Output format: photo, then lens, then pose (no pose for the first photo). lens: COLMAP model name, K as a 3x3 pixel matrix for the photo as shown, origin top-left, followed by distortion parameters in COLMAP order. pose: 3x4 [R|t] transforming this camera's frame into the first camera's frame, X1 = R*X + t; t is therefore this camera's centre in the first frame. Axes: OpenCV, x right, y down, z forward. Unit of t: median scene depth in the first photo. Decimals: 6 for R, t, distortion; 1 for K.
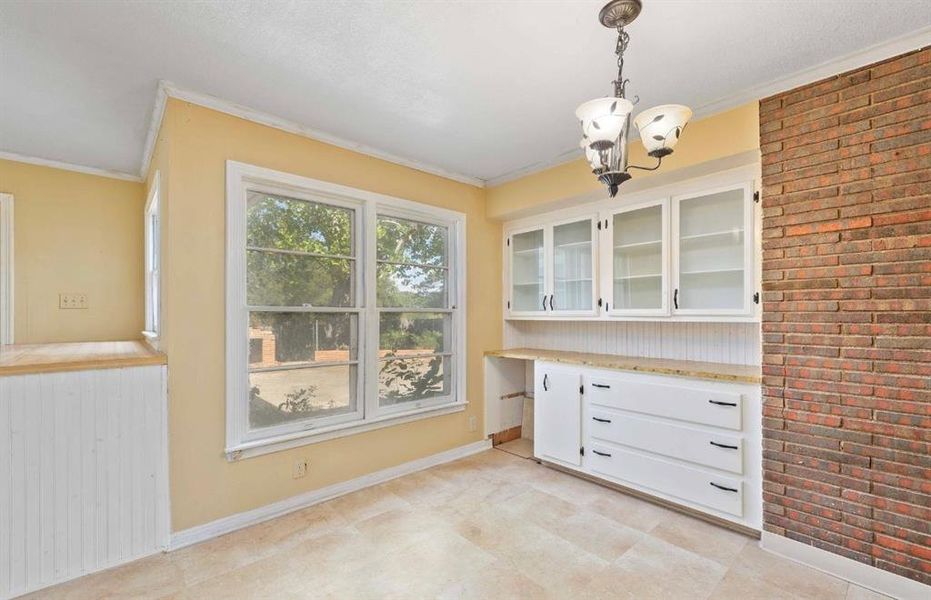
lens RADIAL K [[394.2, 0, 465.6], [0, 394.2, 311.2], [0, 0, 1]] dist [-0.000858, 0.000311]
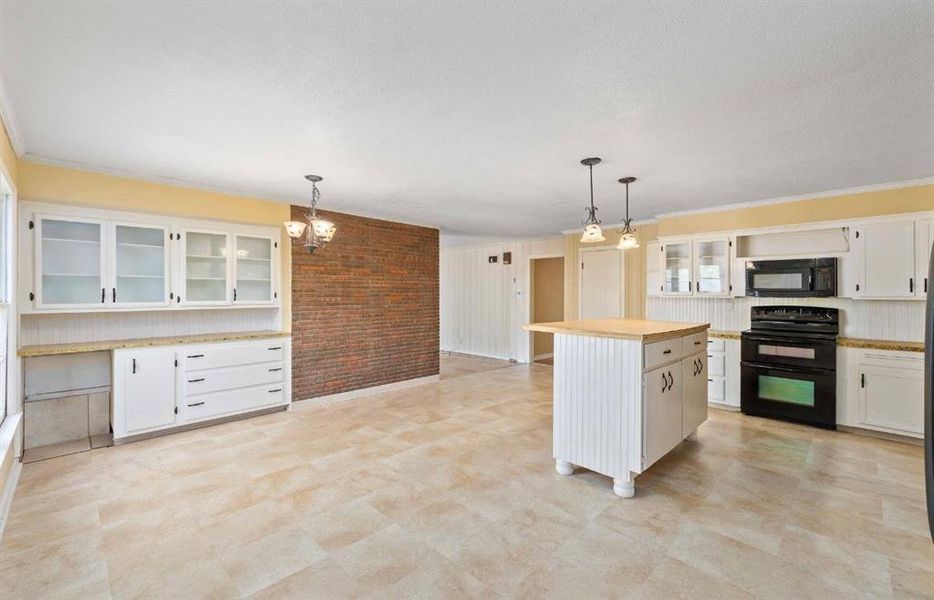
lens RADIAL K [[395.5, 0, 463.6], [0, 395.5, 295.1], [0, 0, 1]] dist [-0.000858, 0.000311]
pose [[-0.053545, 0.000025, 0.998565, -1.157813], [-0.003503, 0.999994, -0.000213, -0.031782], [-0.998559, -0.003509, -0.053544, 0.133642]]
